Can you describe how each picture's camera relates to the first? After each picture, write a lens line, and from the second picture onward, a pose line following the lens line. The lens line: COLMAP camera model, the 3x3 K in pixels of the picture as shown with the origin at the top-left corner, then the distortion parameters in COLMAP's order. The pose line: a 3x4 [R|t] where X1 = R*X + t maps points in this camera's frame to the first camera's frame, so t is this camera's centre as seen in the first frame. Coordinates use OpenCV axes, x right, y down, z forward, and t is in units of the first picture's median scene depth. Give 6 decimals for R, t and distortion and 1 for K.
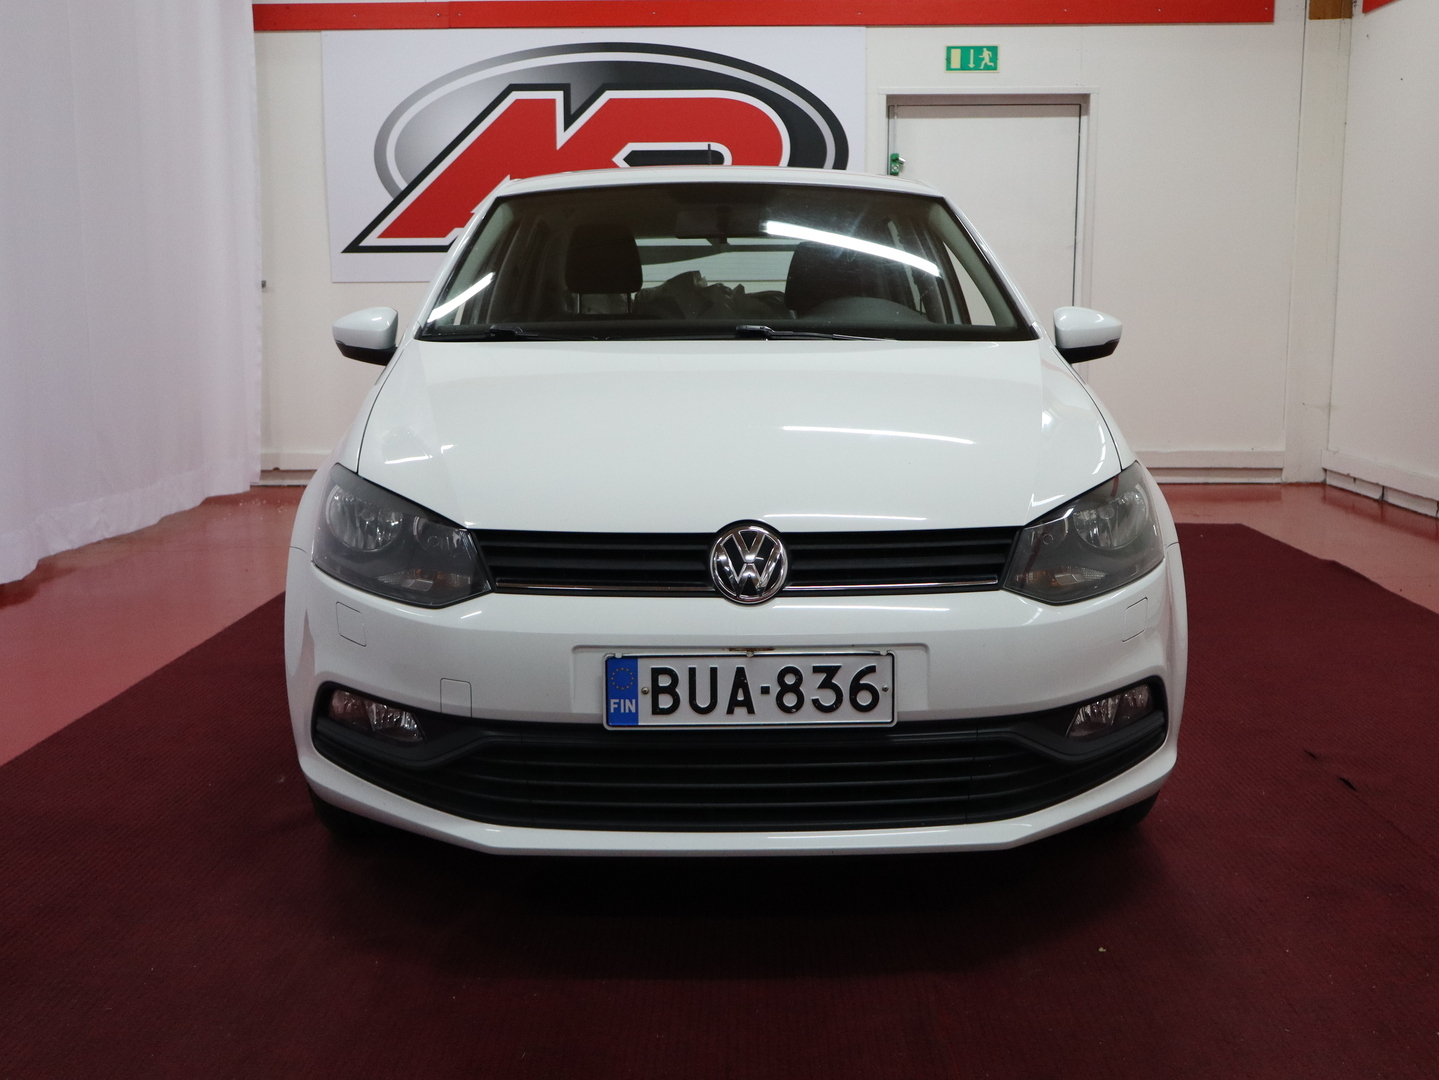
lens RADIAL K [[1547.0, 0, 719.5], [0, 1547.0, 540.0], [0, 0, 1]] dist [-0.000378, -0.011828]
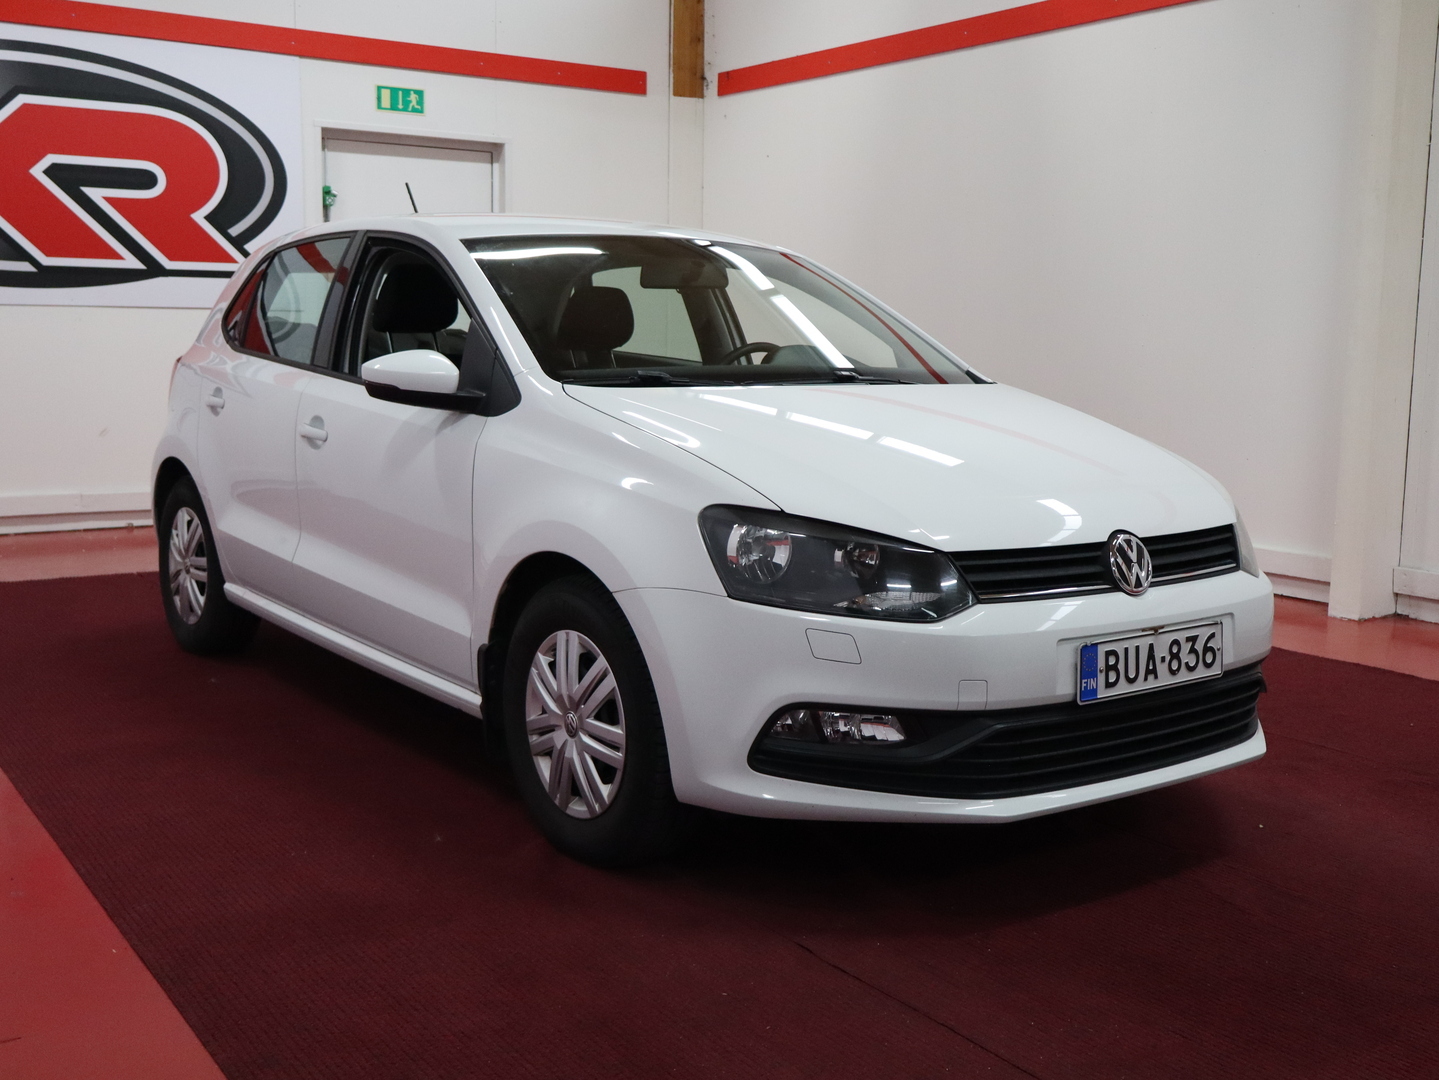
lens RADIAL K [[1546.5, 0, 719.5], [0, 1546.5, 540.0], [0, 0, 1]] dist [-0.007251, 0.015475]
pose [[0.815703, -0.062306, 0.575105, -0.995444], [0.070544, 0.997477, 0.008009, -0.038439], [-0.574153, 0.034037, 0.818040, 0.148665]]
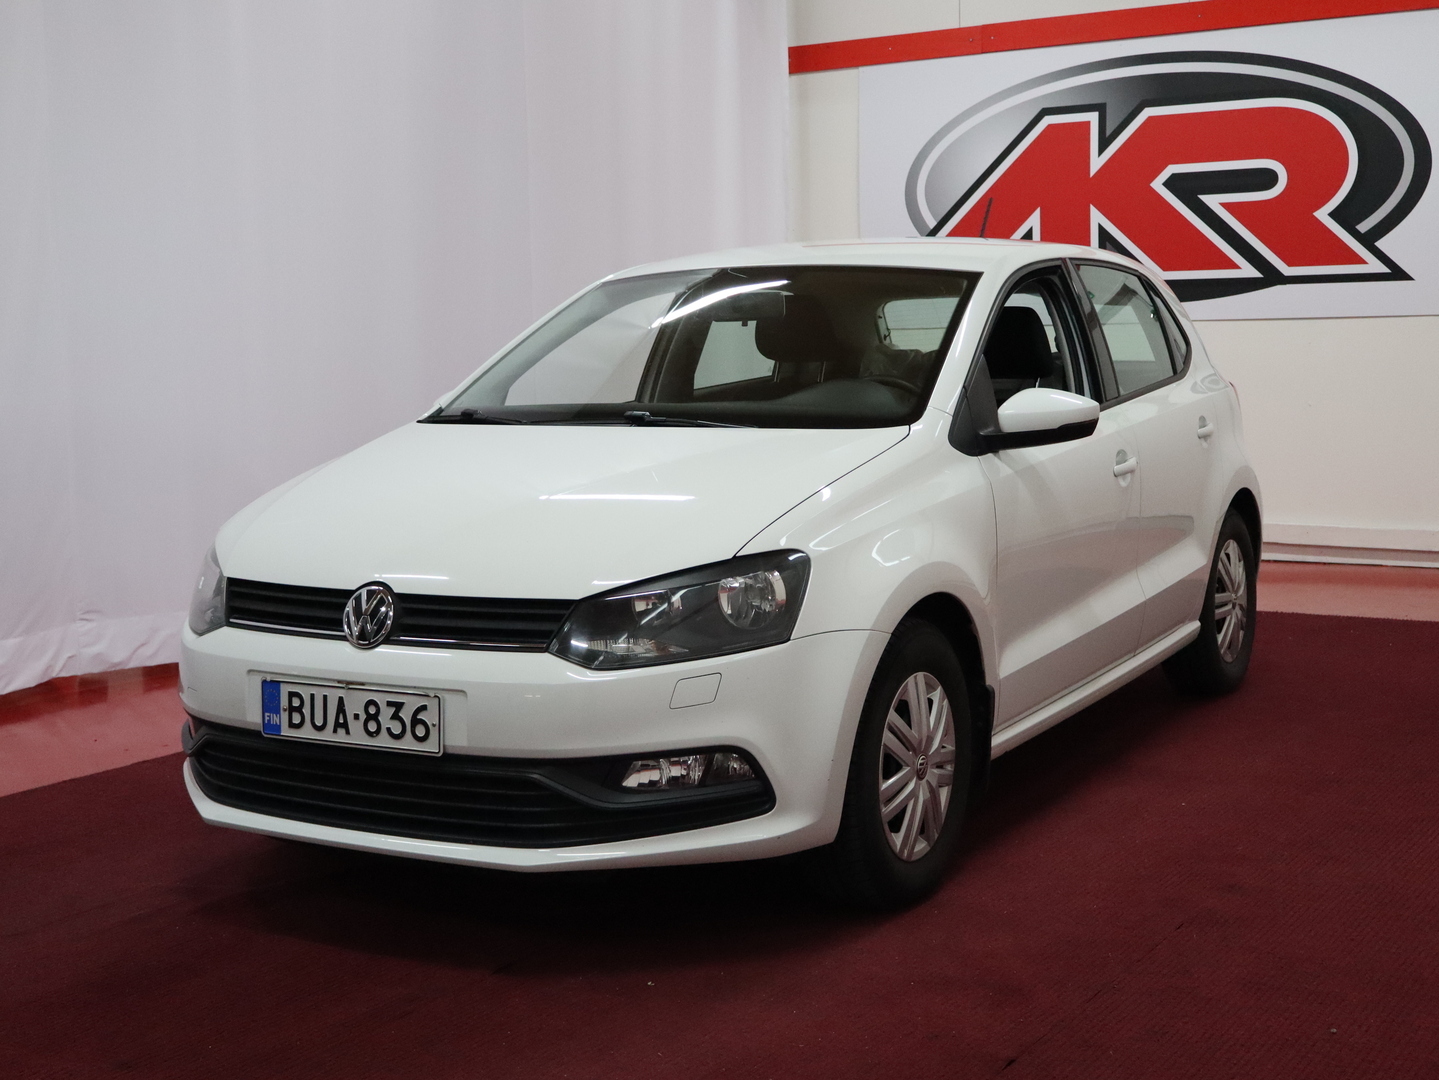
lens RADIAL K [[1896.2, 0, 719.5], [0, 1896.2, 540.0], [0, 0, 1]] dist [0.149790, -0.610077]
pose [[0.856967, 0.045986, -0.513316, 1.055402], [-0.063400, 0.997853, -0.016452, -0.038859], [0.511457, 0.046643, 0.858042, -0.183924]]
